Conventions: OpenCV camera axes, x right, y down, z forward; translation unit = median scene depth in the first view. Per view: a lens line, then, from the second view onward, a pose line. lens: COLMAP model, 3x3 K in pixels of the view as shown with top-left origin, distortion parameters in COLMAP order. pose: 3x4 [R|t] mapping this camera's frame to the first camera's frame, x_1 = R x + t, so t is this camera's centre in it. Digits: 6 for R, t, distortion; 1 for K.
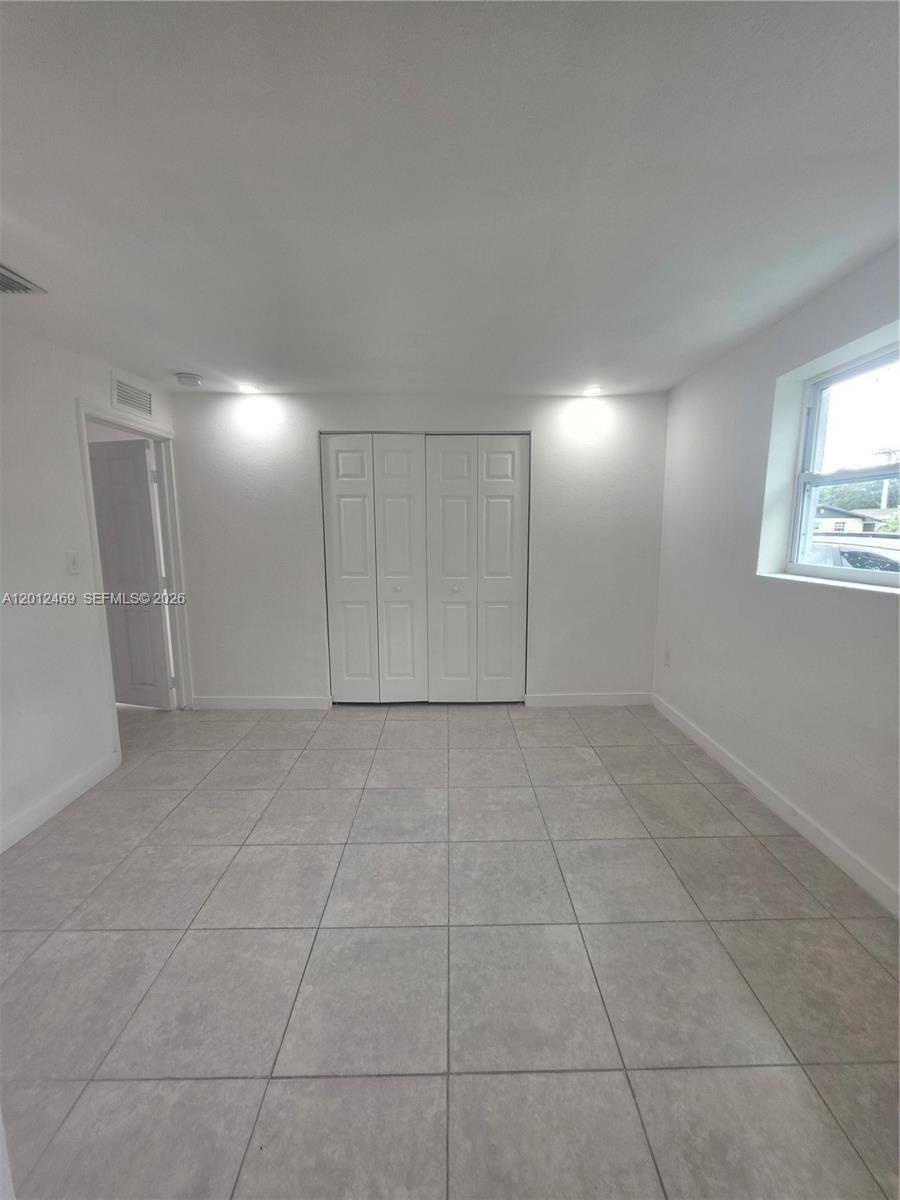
lens RADIAL K [[480.0, 0, 453.4], [0, 480.0, 596.8], [0, 0, 1]] dist [-0.001912, -0.001100]
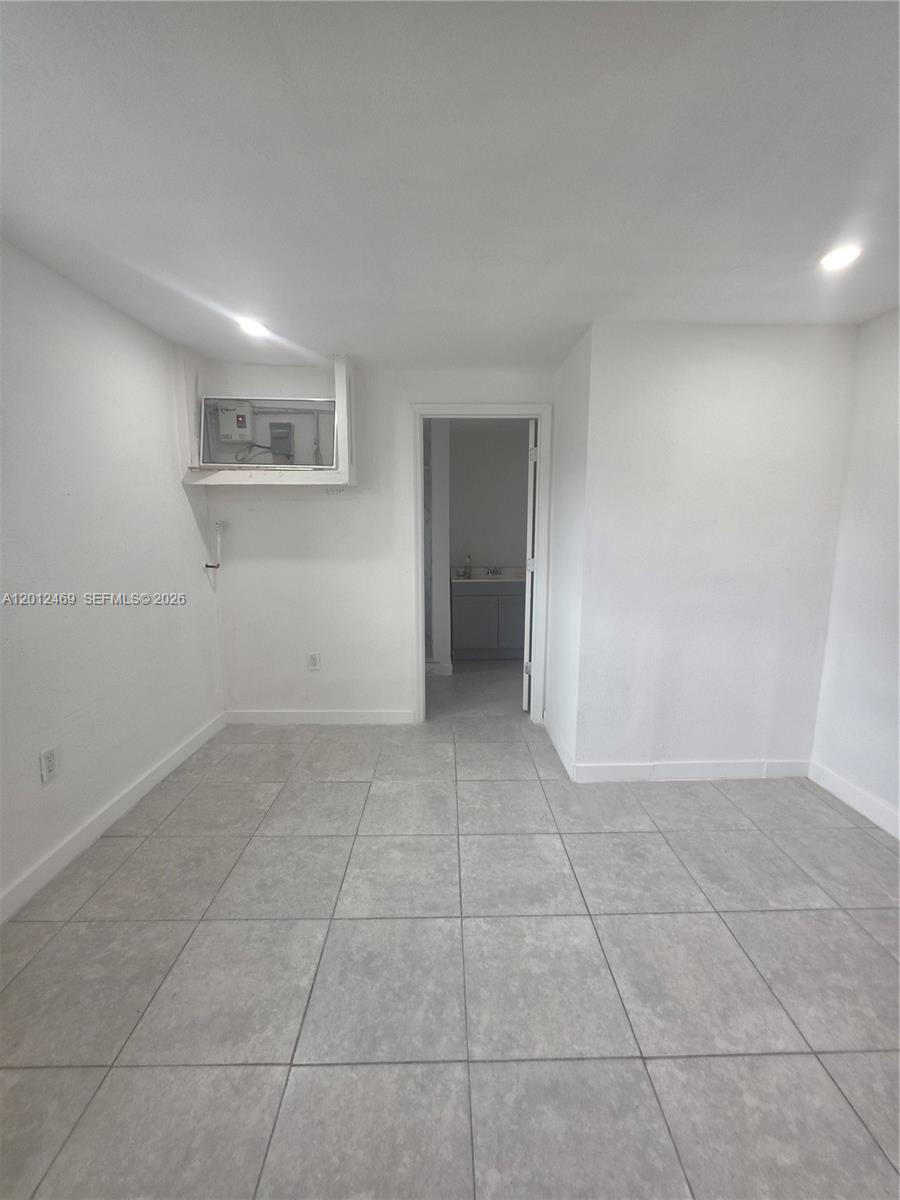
lens RADIAL K [[480.0, 0, 453.4], [0, 480.0, 596.8], [0, 0, 1]] dist [-0.001912, -0.001100]
pose [[-0.999938, 0.007817, -0.007925, 0.008854], [0.005121, 0.955179, 0.295986, -0.229510], [0.009883, 0.295927, -0.955159, 1.597556]]
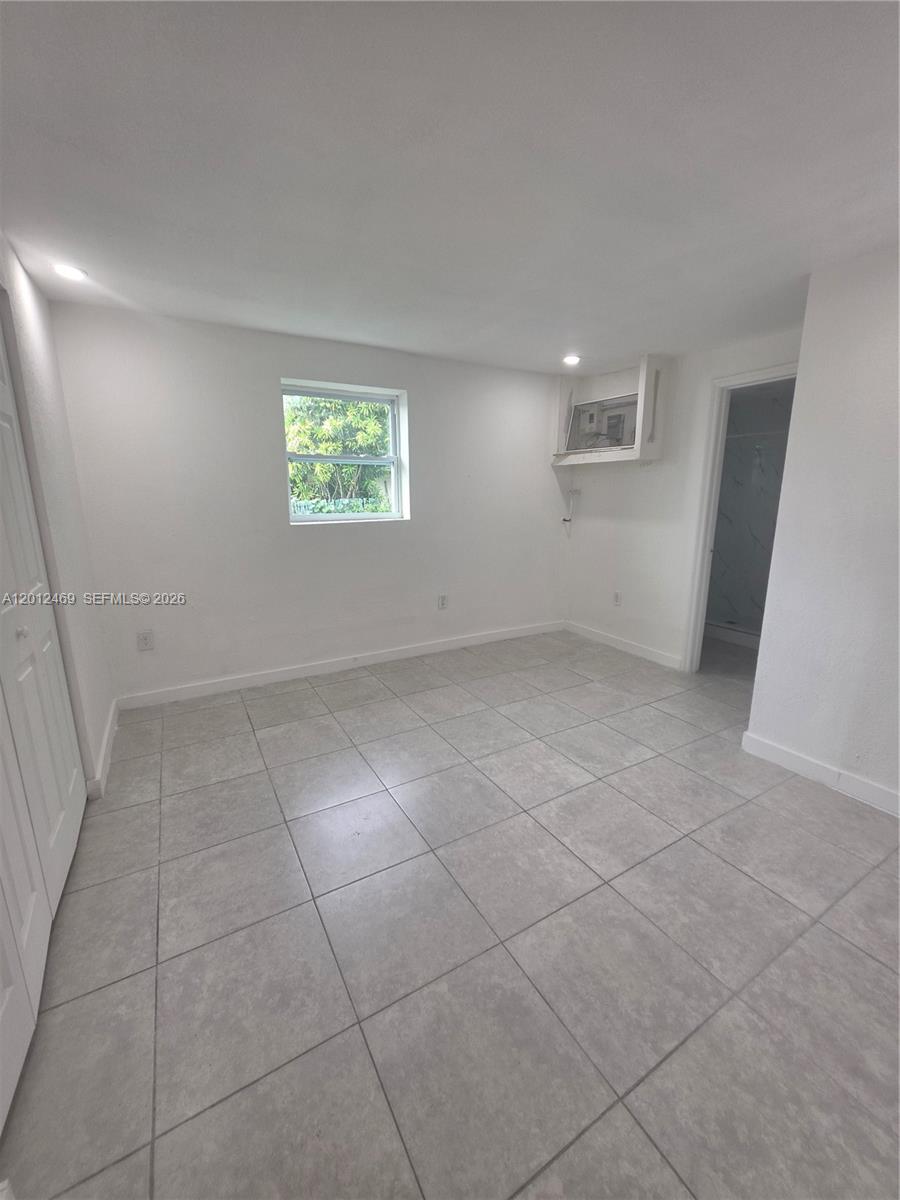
lens RADIAL K [[480.0, 0, 453.4], [0, 480.0, 596.8], [0, 0, 1]] dist [-0.001912, -0.001100]
pose [[-0.495763, -0.176971, 0.850236, -1.044832], [0.129460, 0.953019, 0.273852, -0.219739], [-0.858754, 0.245837, -0.449561, 1.677067]]
